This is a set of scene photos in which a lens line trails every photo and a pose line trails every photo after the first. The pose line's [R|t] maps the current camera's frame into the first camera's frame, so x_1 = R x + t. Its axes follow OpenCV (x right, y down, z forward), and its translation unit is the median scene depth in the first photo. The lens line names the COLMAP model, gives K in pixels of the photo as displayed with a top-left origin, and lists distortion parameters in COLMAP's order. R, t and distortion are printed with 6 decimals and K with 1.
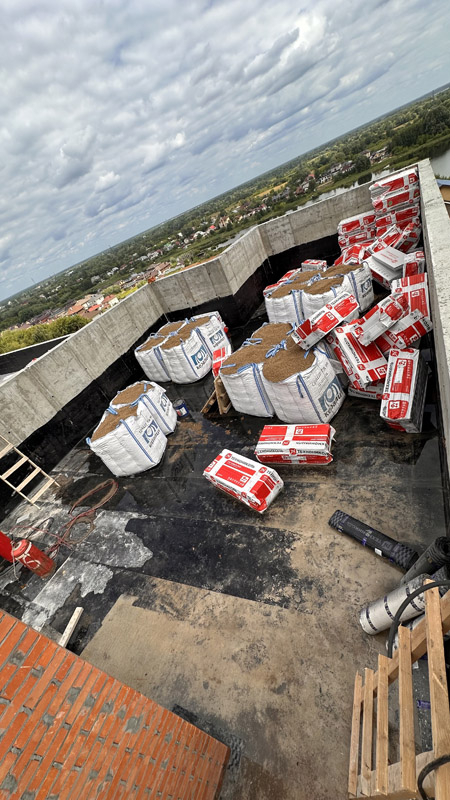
lens RADIAL K [[314.9, 0, 224.6], [0, 314.9, 402.3], [0, 0, 1]] dist [-0.008520, -0.000108]
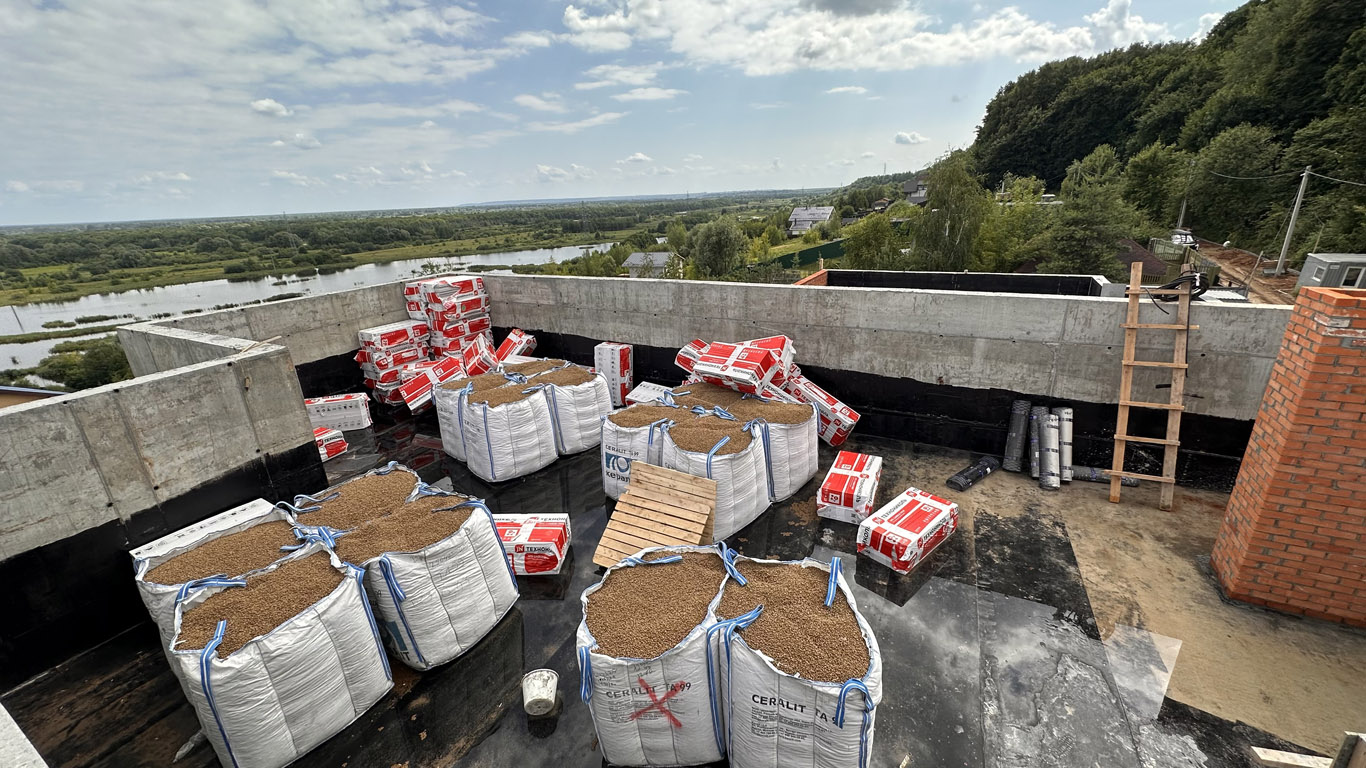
lens RADIAL K [[537.6, 0, 680.9], [0, 537.6, 393.1], [0, 0, 1]] dist [-0.008520, -0.000108]
pose [[0.086742, 0.034036, 0.995649, -0.660494], [0.562657, 0.823082, -0.077156, -0.109044], [-0.822127, 0.566902, 0.052245, 0.664500]]
